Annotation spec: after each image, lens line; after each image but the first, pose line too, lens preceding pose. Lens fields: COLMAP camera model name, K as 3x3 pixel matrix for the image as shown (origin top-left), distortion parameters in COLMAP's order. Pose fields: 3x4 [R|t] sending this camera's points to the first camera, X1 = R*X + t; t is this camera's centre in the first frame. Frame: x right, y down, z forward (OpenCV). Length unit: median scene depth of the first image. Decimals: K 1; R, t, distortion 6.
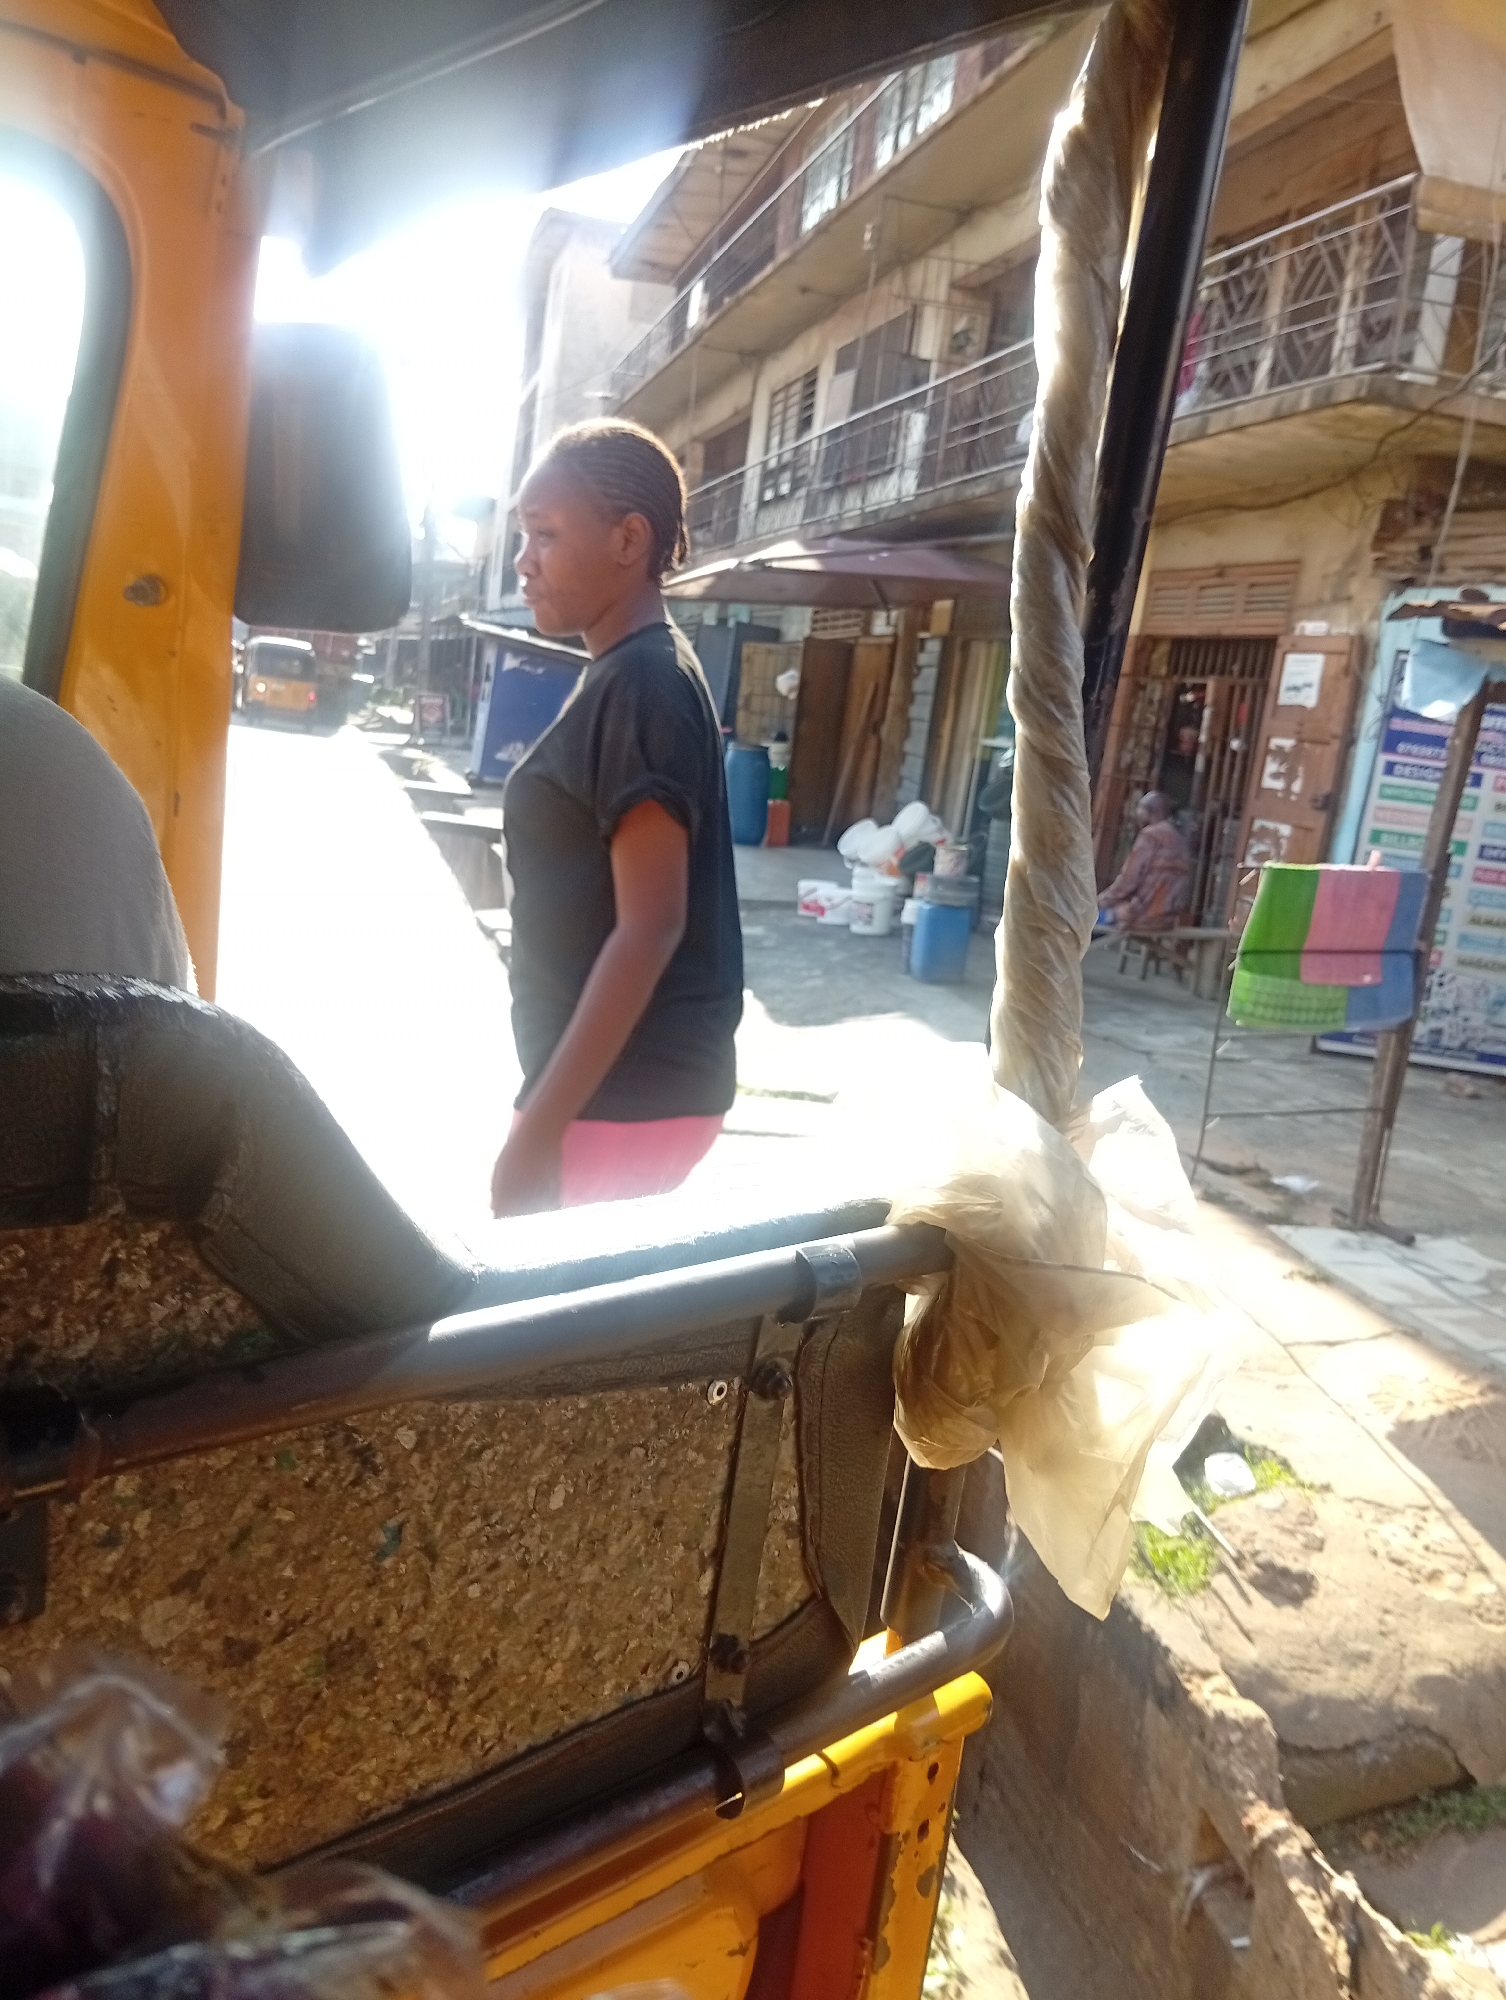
lens RADIAL K [[1583.0, 0, 753.0], [0, 1583.0, 1000.0], [0, 0, 1]] dist [0.082096, 0.001764]
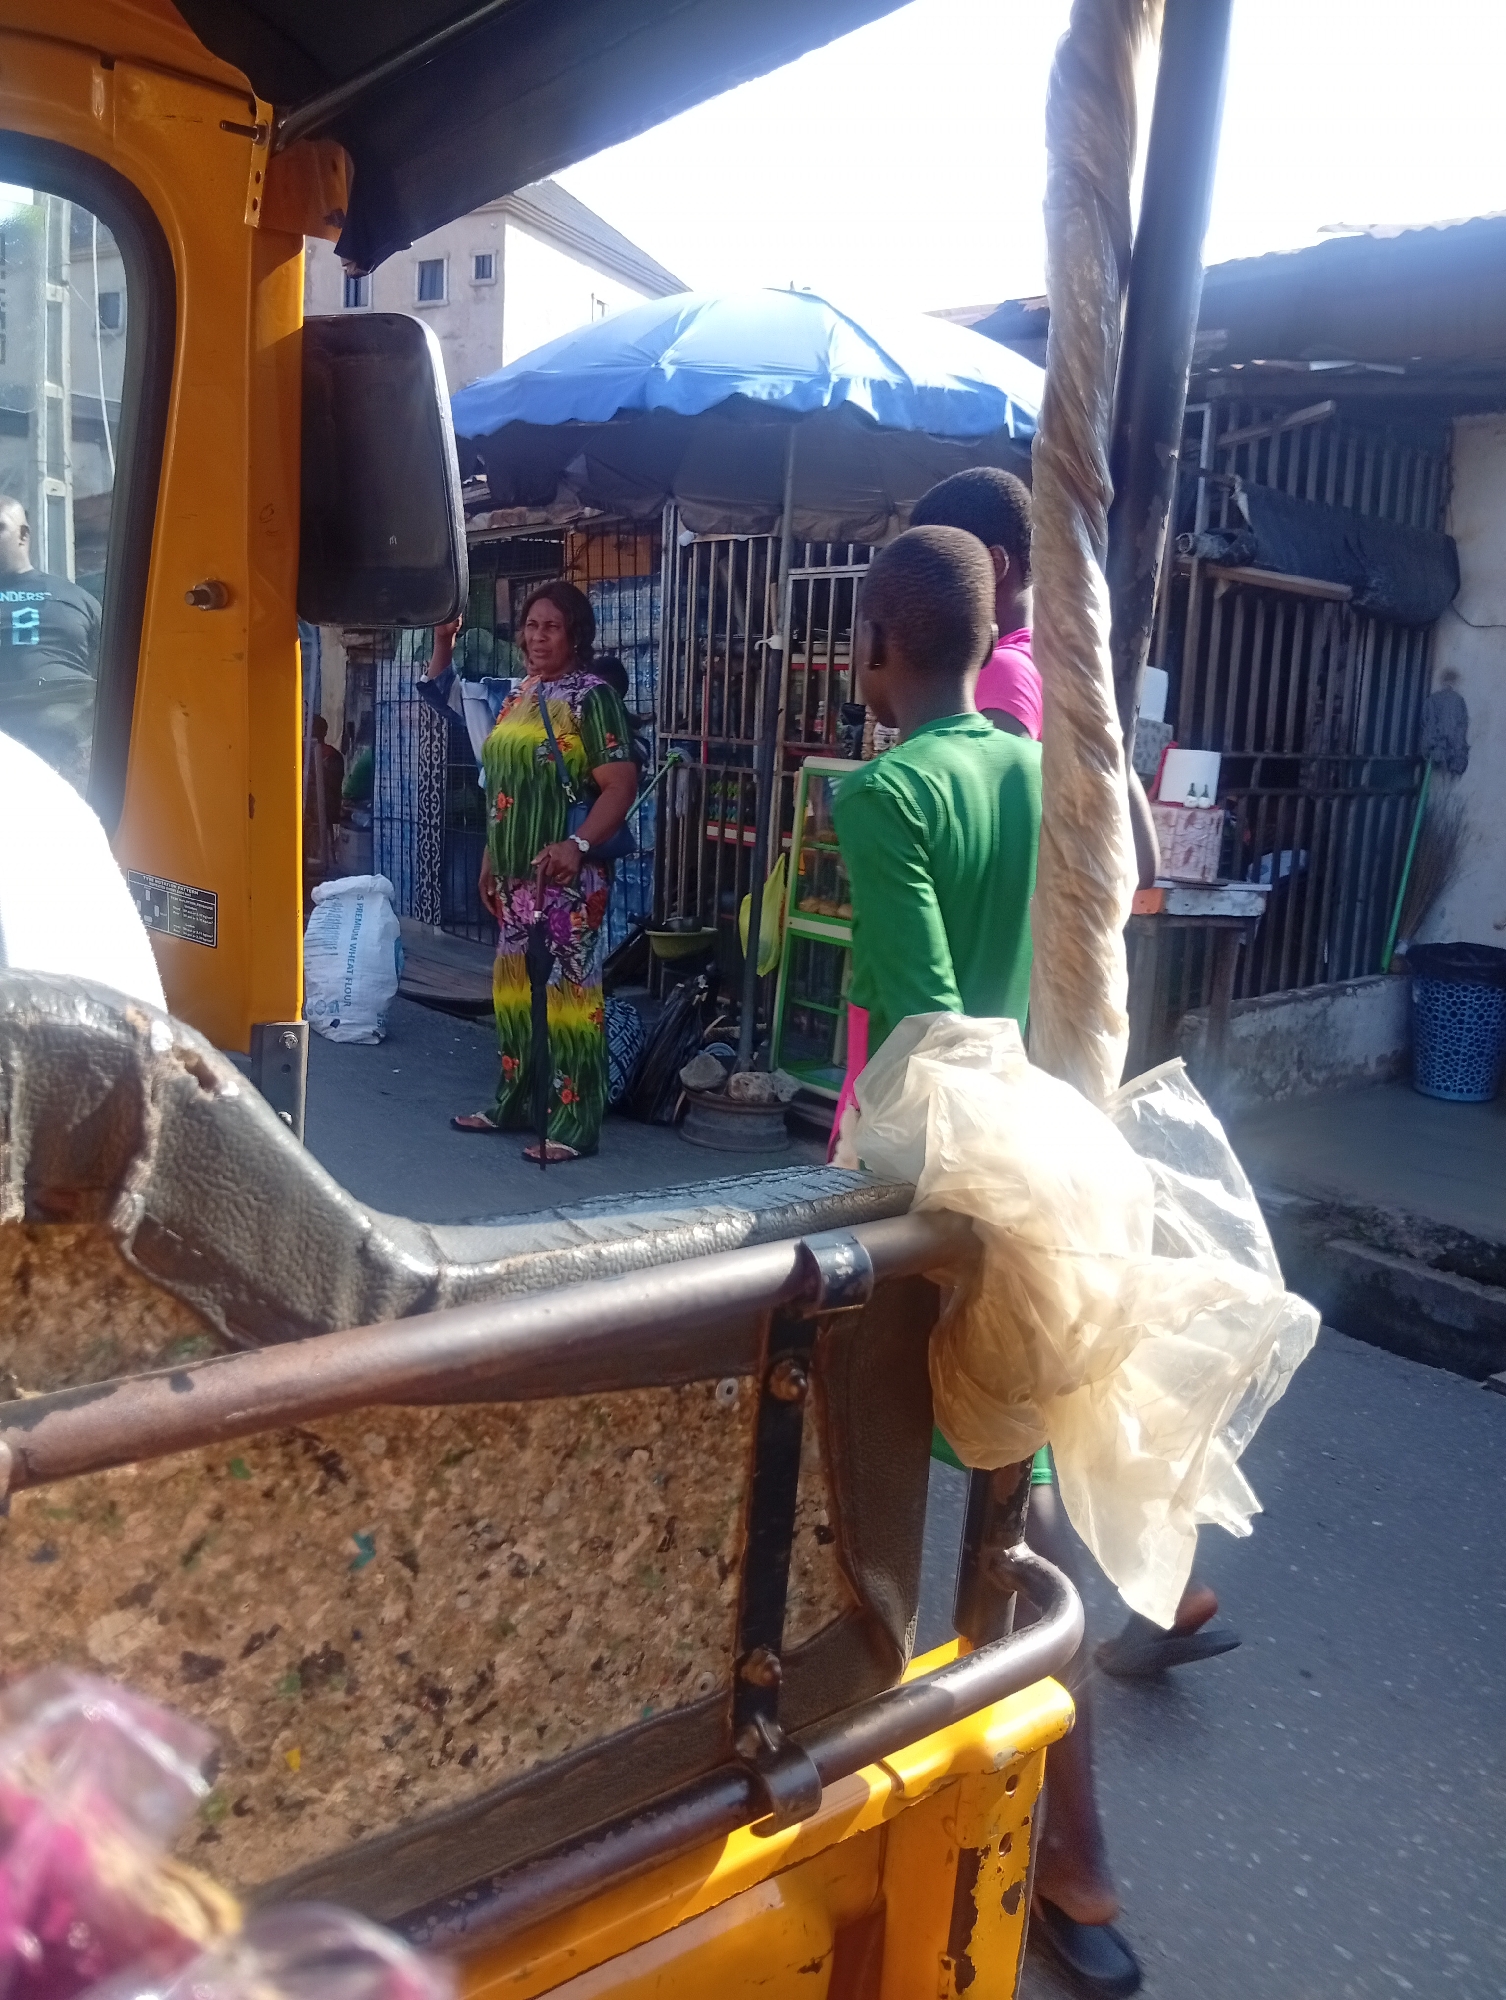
lens RADIAL K [[1583.0, 0, 753.0], [0, 1583.0, 1000.0], [0, 0, 1]] dist [0.082096, 0.001764]
pose [[0.995533, -0.029898, -0.089559, 0.100856], [0.030324, 0.999534, 0.003393, 0.010739], [0.089415, -0.006094, 0.995976, 0.063543]]
